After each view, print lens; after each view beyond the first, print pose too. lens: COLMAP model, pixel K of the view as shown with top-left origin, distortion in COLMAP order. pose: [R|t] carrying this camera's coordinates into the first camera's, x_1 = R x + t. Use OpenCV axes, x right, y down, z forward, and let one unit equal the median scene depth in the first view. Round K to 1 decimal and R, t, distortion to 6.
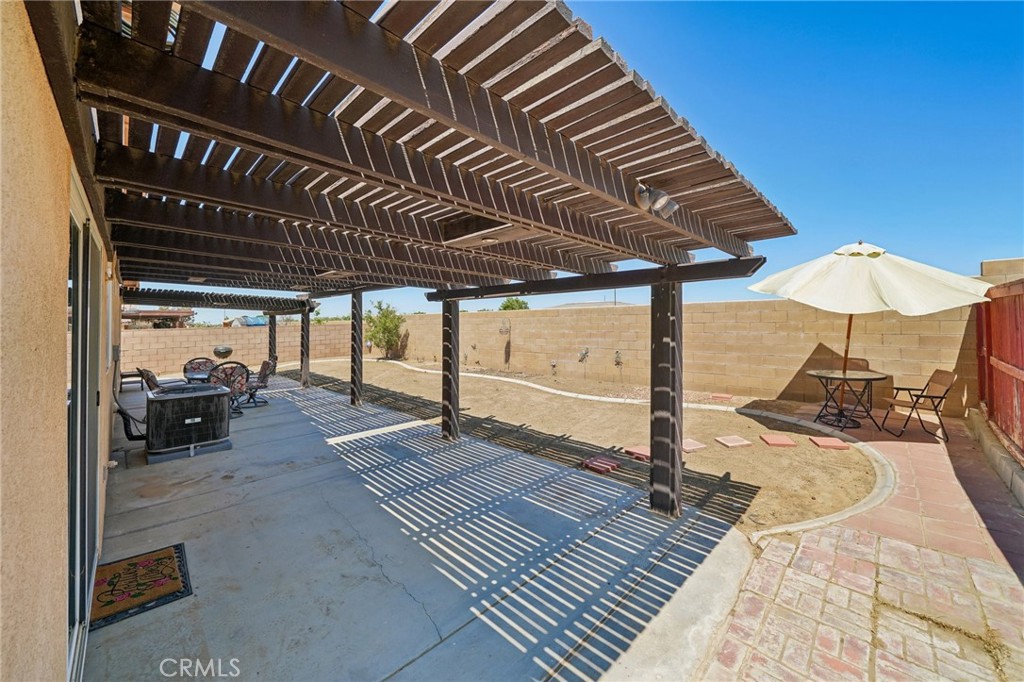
lens RADIAL K [[386.9, 0, 506.7], [0, 386.9, 330.0], [0, 0, 1]] dist [-0.015353, 0.000176]
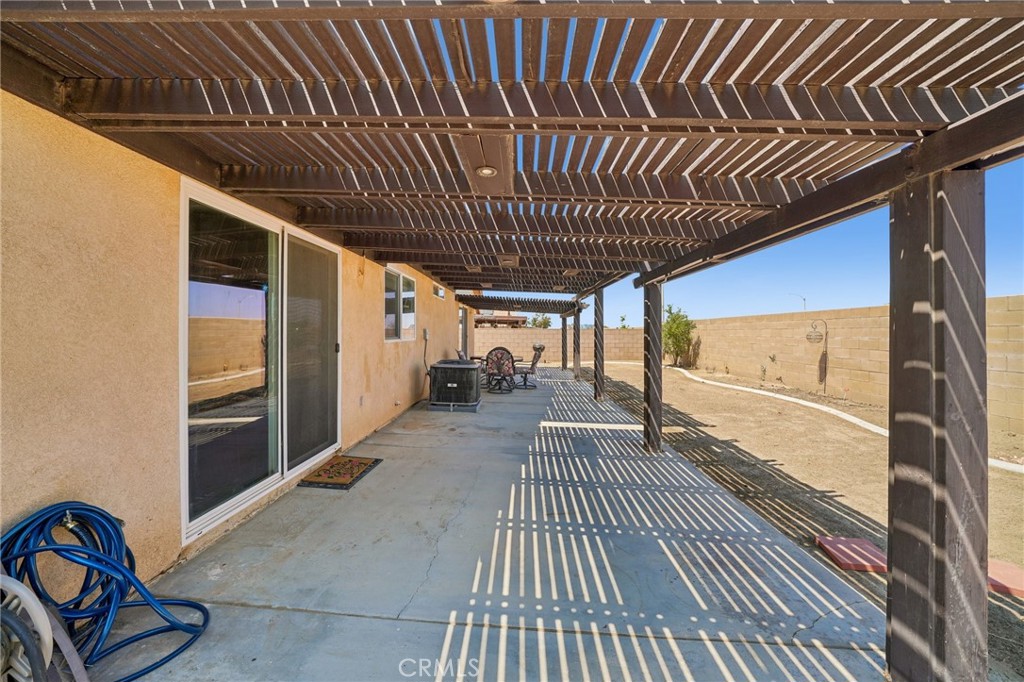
lens RADIAL K [[374.7, 0, 501.7], [0, 374.7, 331.7], [0, 0, 1]] dist [-0.012206, -0.000090]
pose [[0.669205, 0.023450, -0.742708, 0.326403], [-0.043430, 0.999028, -0.007590, 0.062549], [0.741807, 0.037335, 0.669573, 0.288353]]
